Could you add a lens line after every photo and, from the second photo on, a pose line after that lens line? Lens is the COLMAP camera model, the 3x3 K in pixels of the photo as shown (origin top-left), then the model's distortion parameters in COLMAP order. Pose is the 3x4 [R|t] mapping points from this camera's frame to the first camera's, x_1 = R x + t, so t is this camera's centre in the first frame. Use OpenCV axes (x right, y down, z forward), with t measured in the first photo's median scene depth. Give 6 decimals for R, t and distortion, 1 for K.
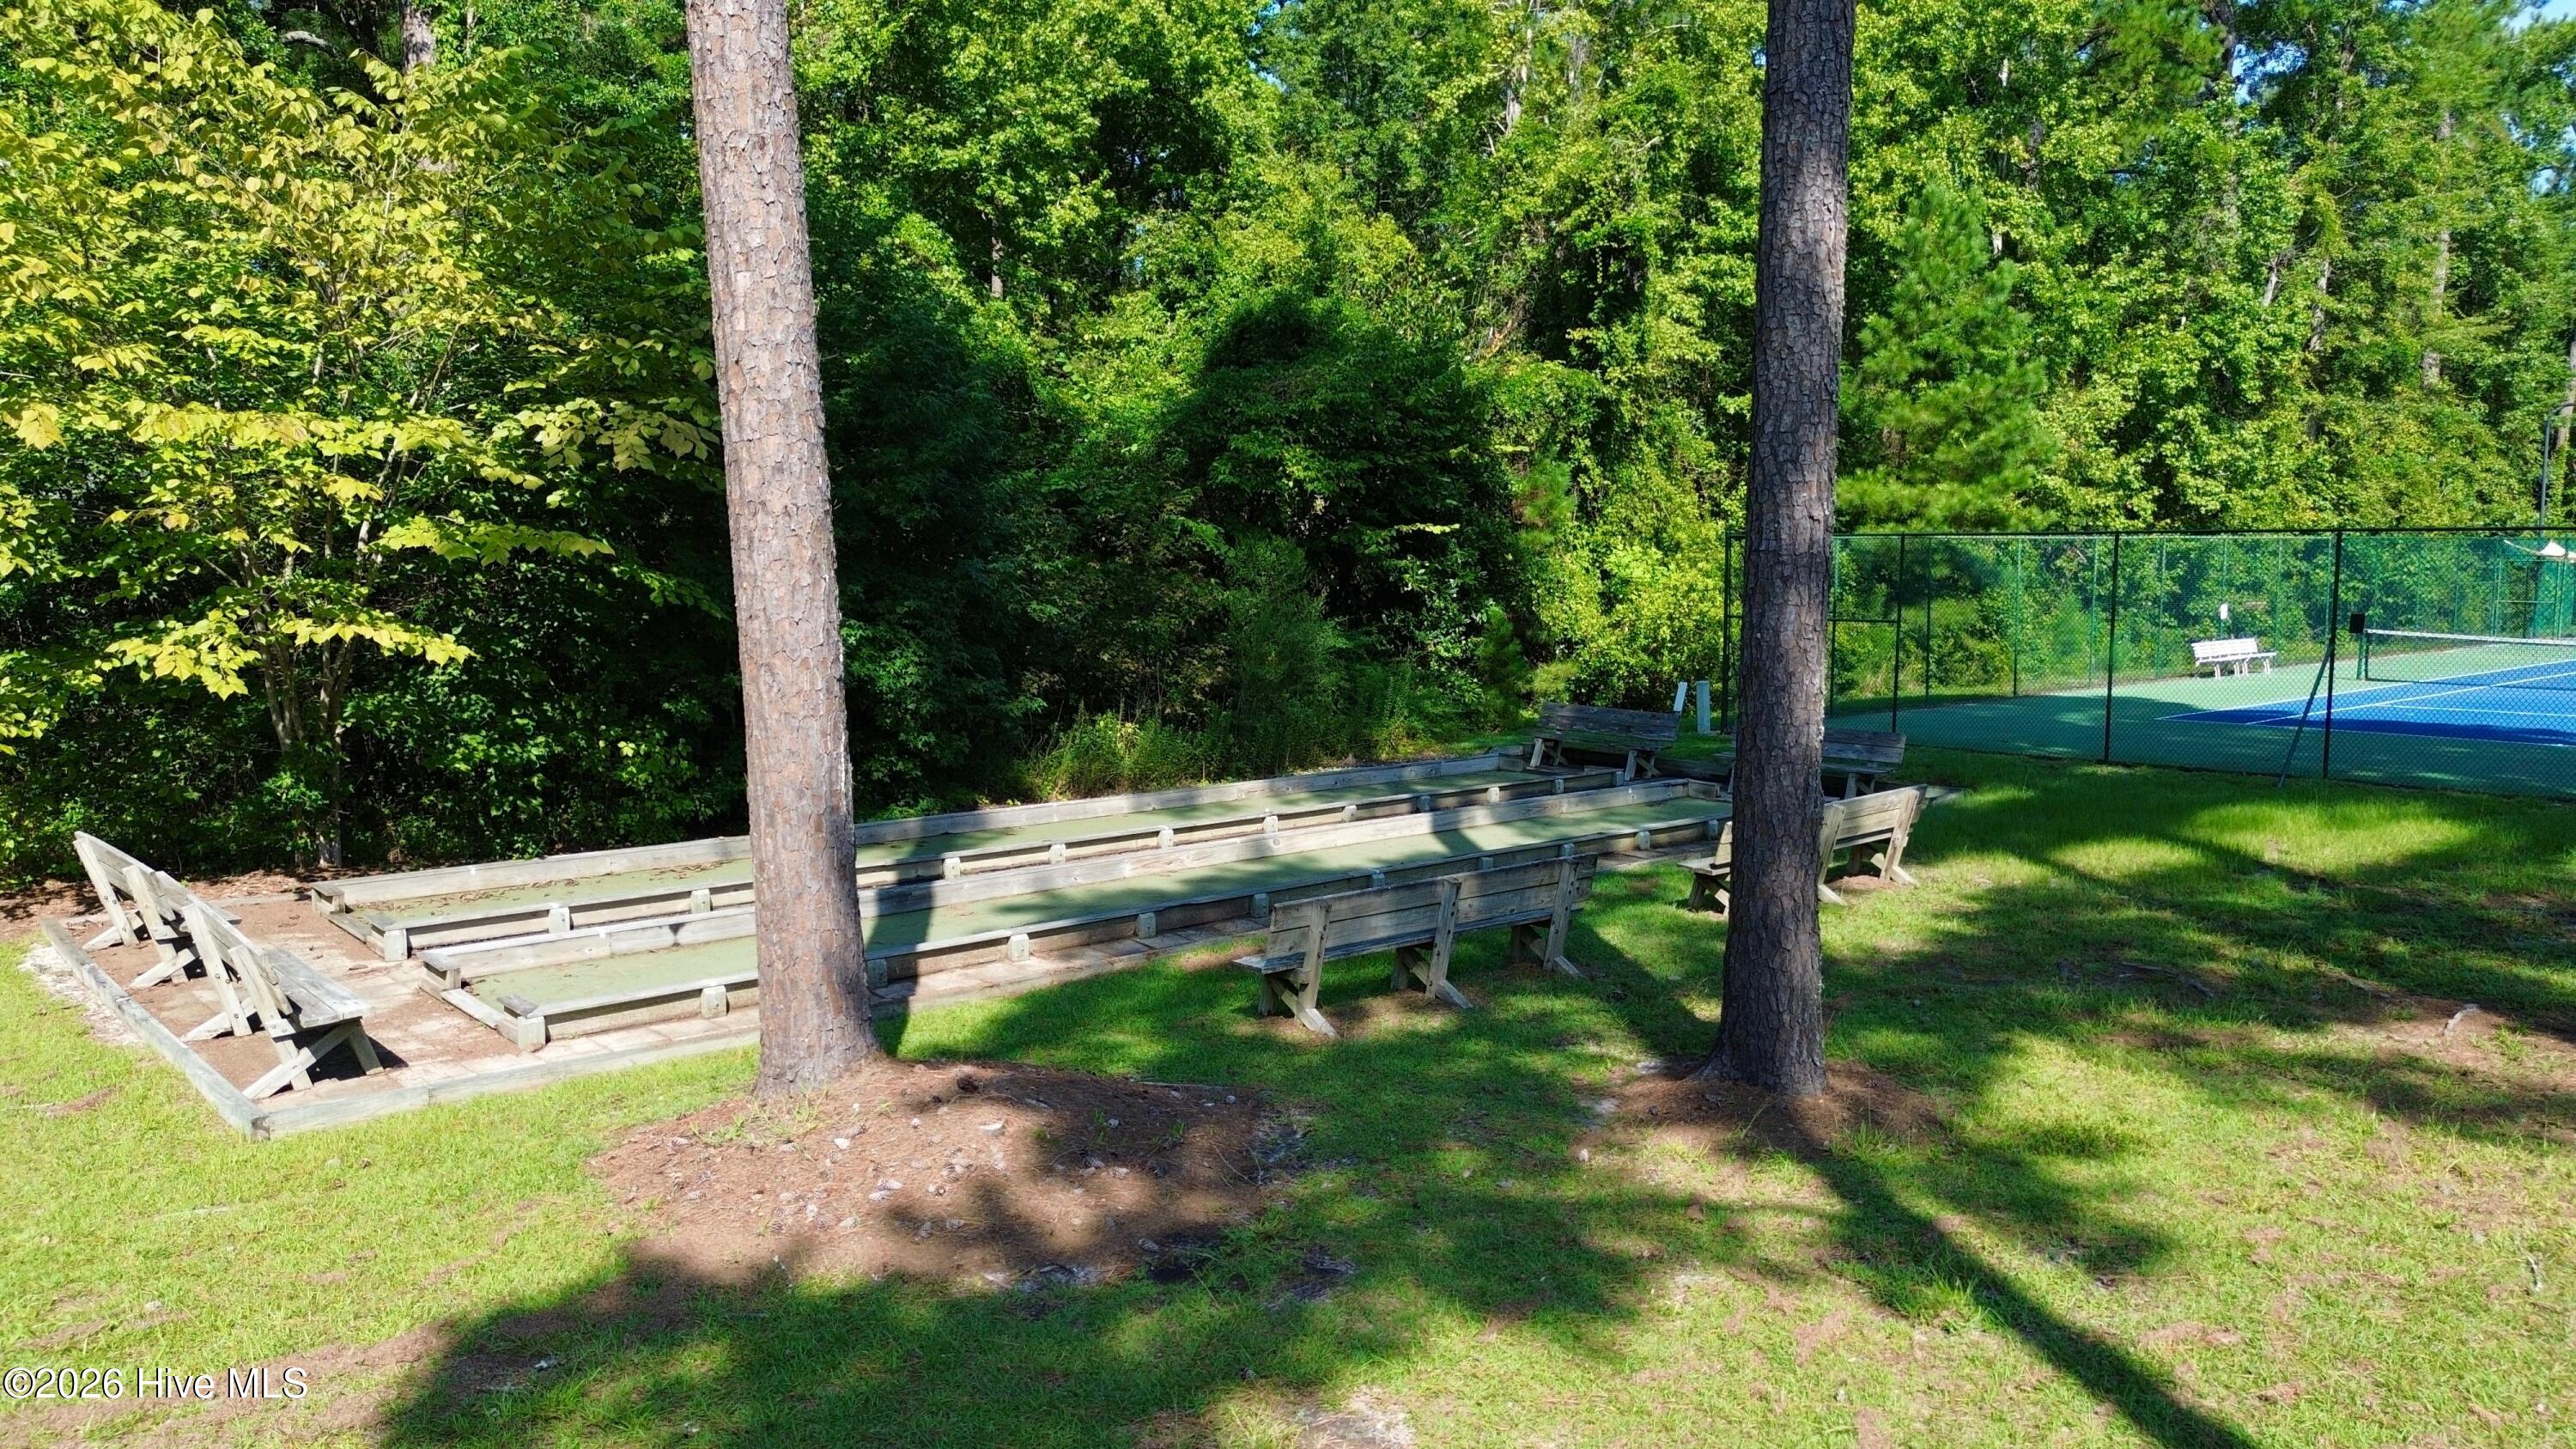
lens RADIAL K [[1807.4, 0, 1288.0], [0, 1807.4, 724.5], [0, 0, 1]] dist [0.068065, -0.058596]
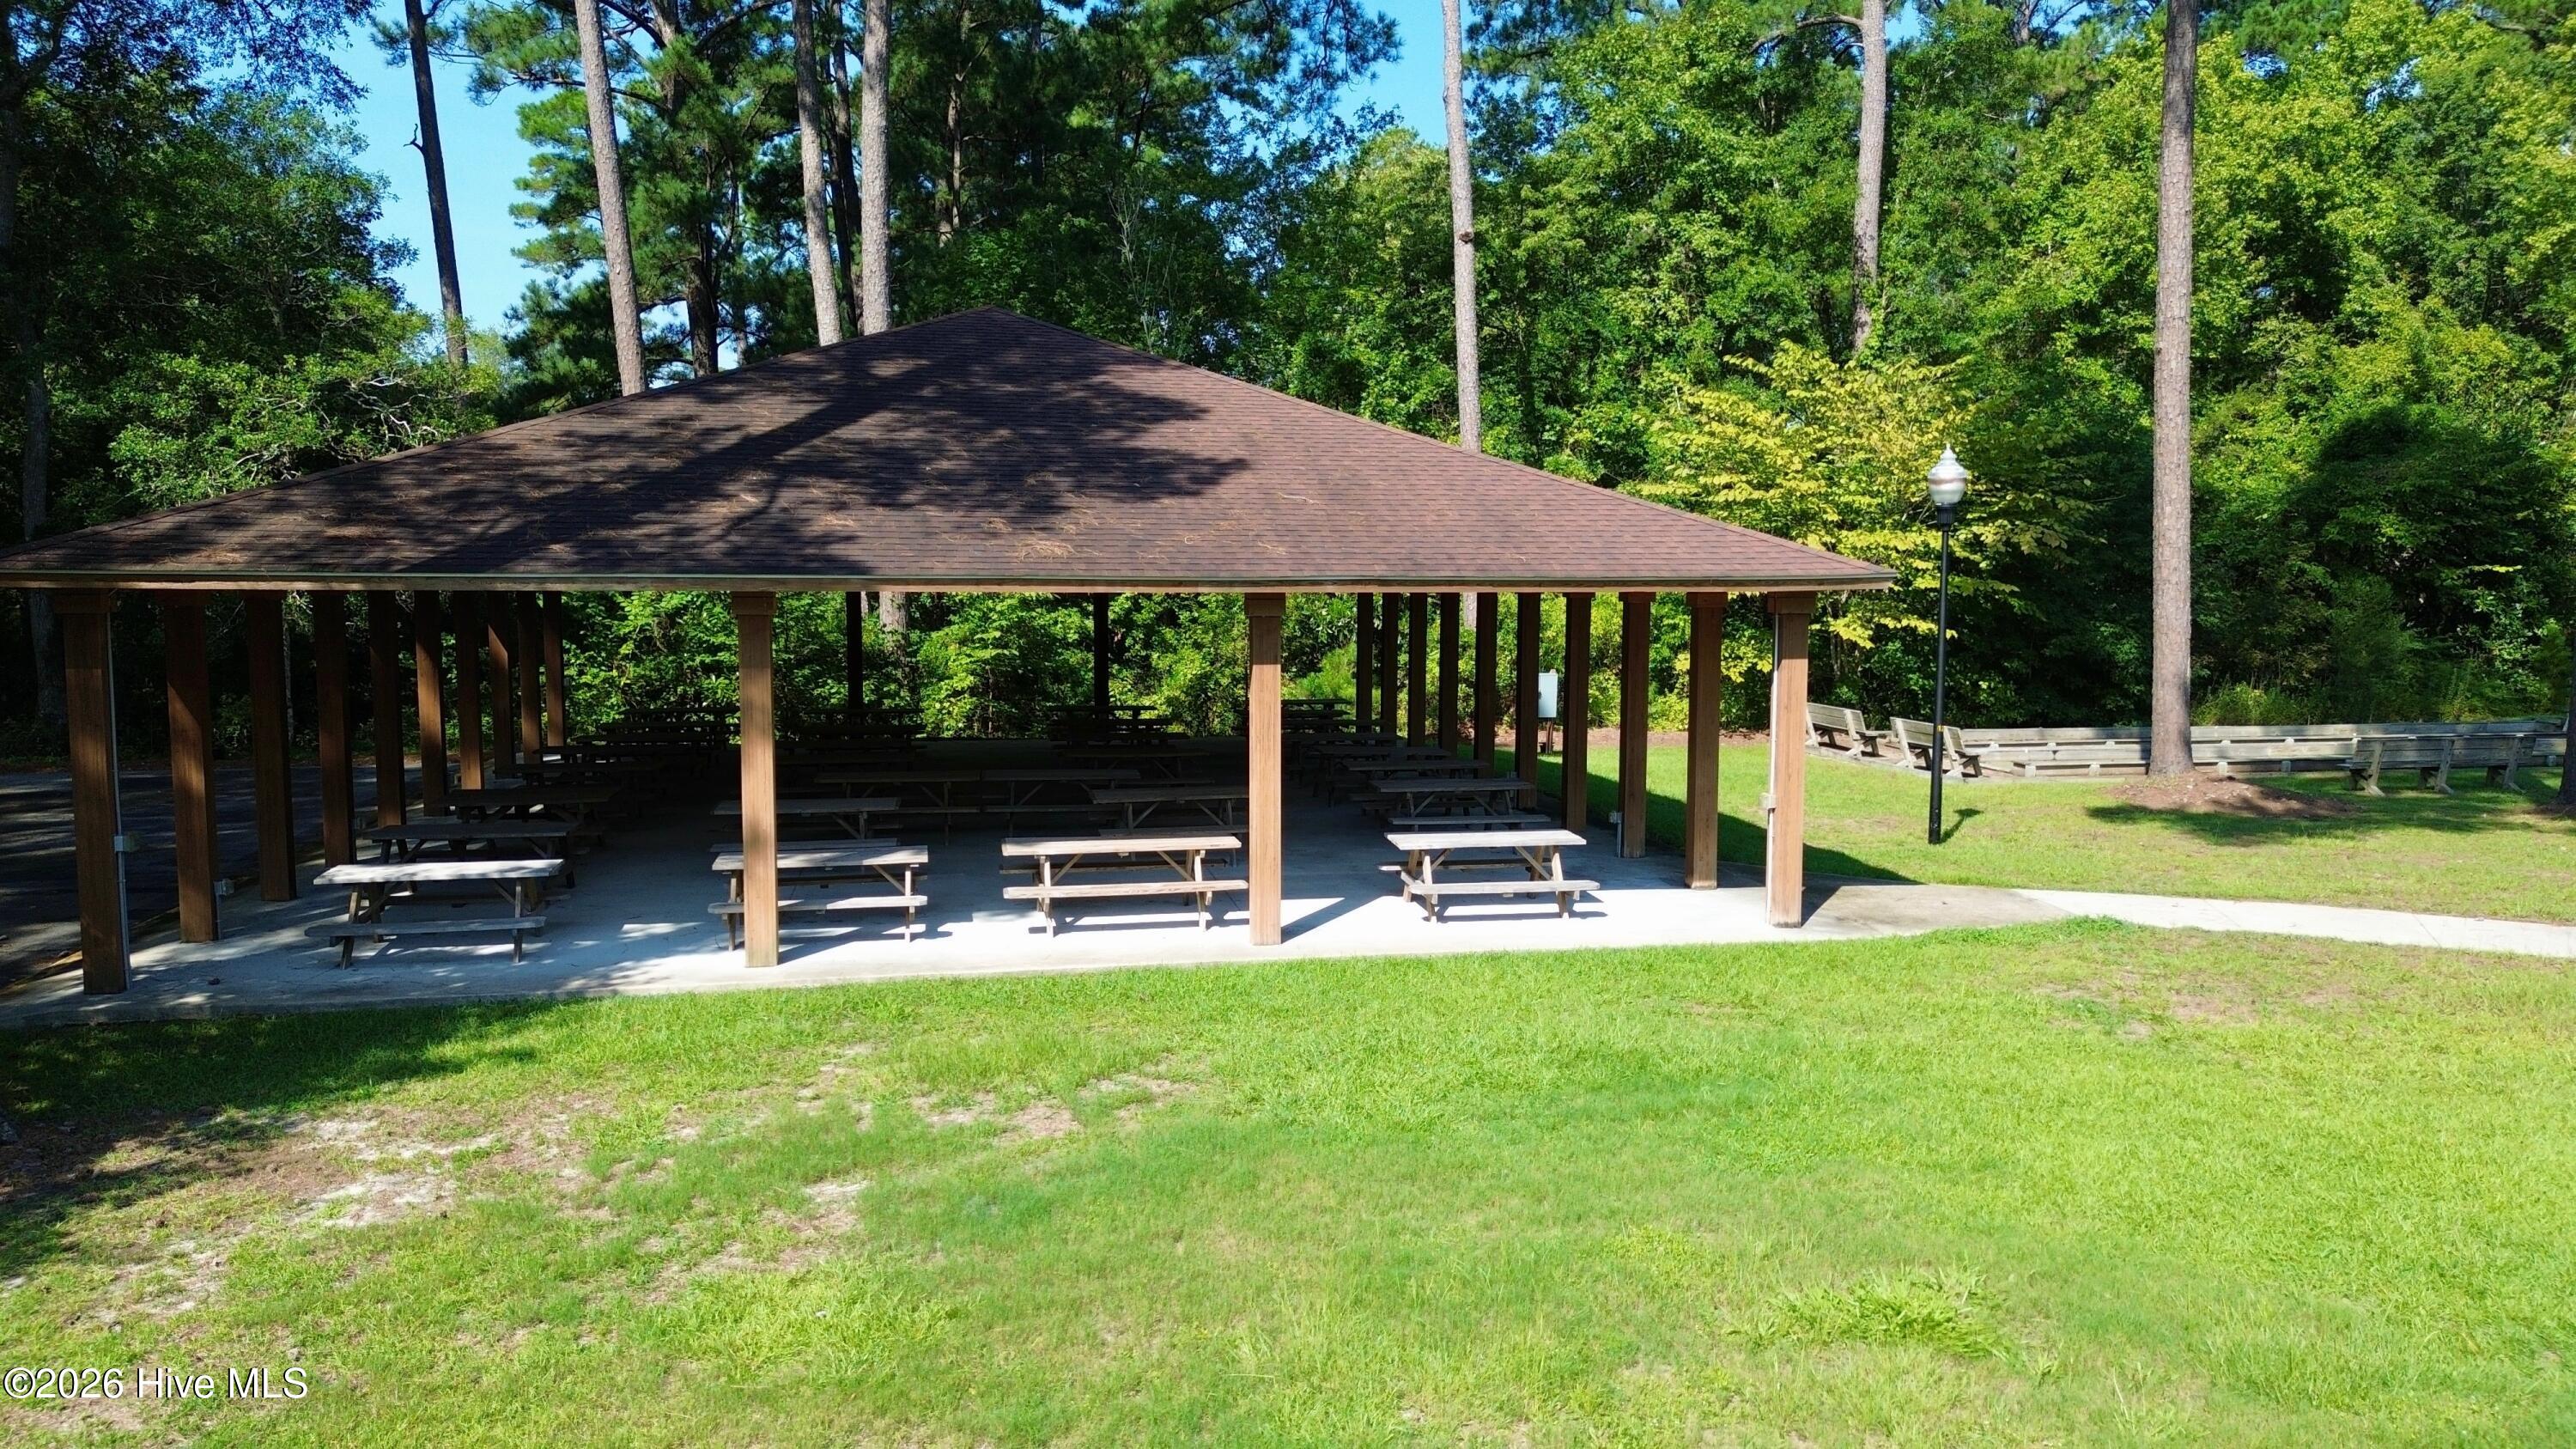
lens RADIAL K [[1807.4, 0, 1288.0], [0, 1807.4, 724.5], [0, 0, 1]] dist [0.068065, -0.058596]
pose [[0.857719, 0.048070, -0.511867, 0.009013], [-0.051605, 0.998641, 0.007310, 0.054124], [0.511522, 0.020145, 0.859034, -0.742330]]
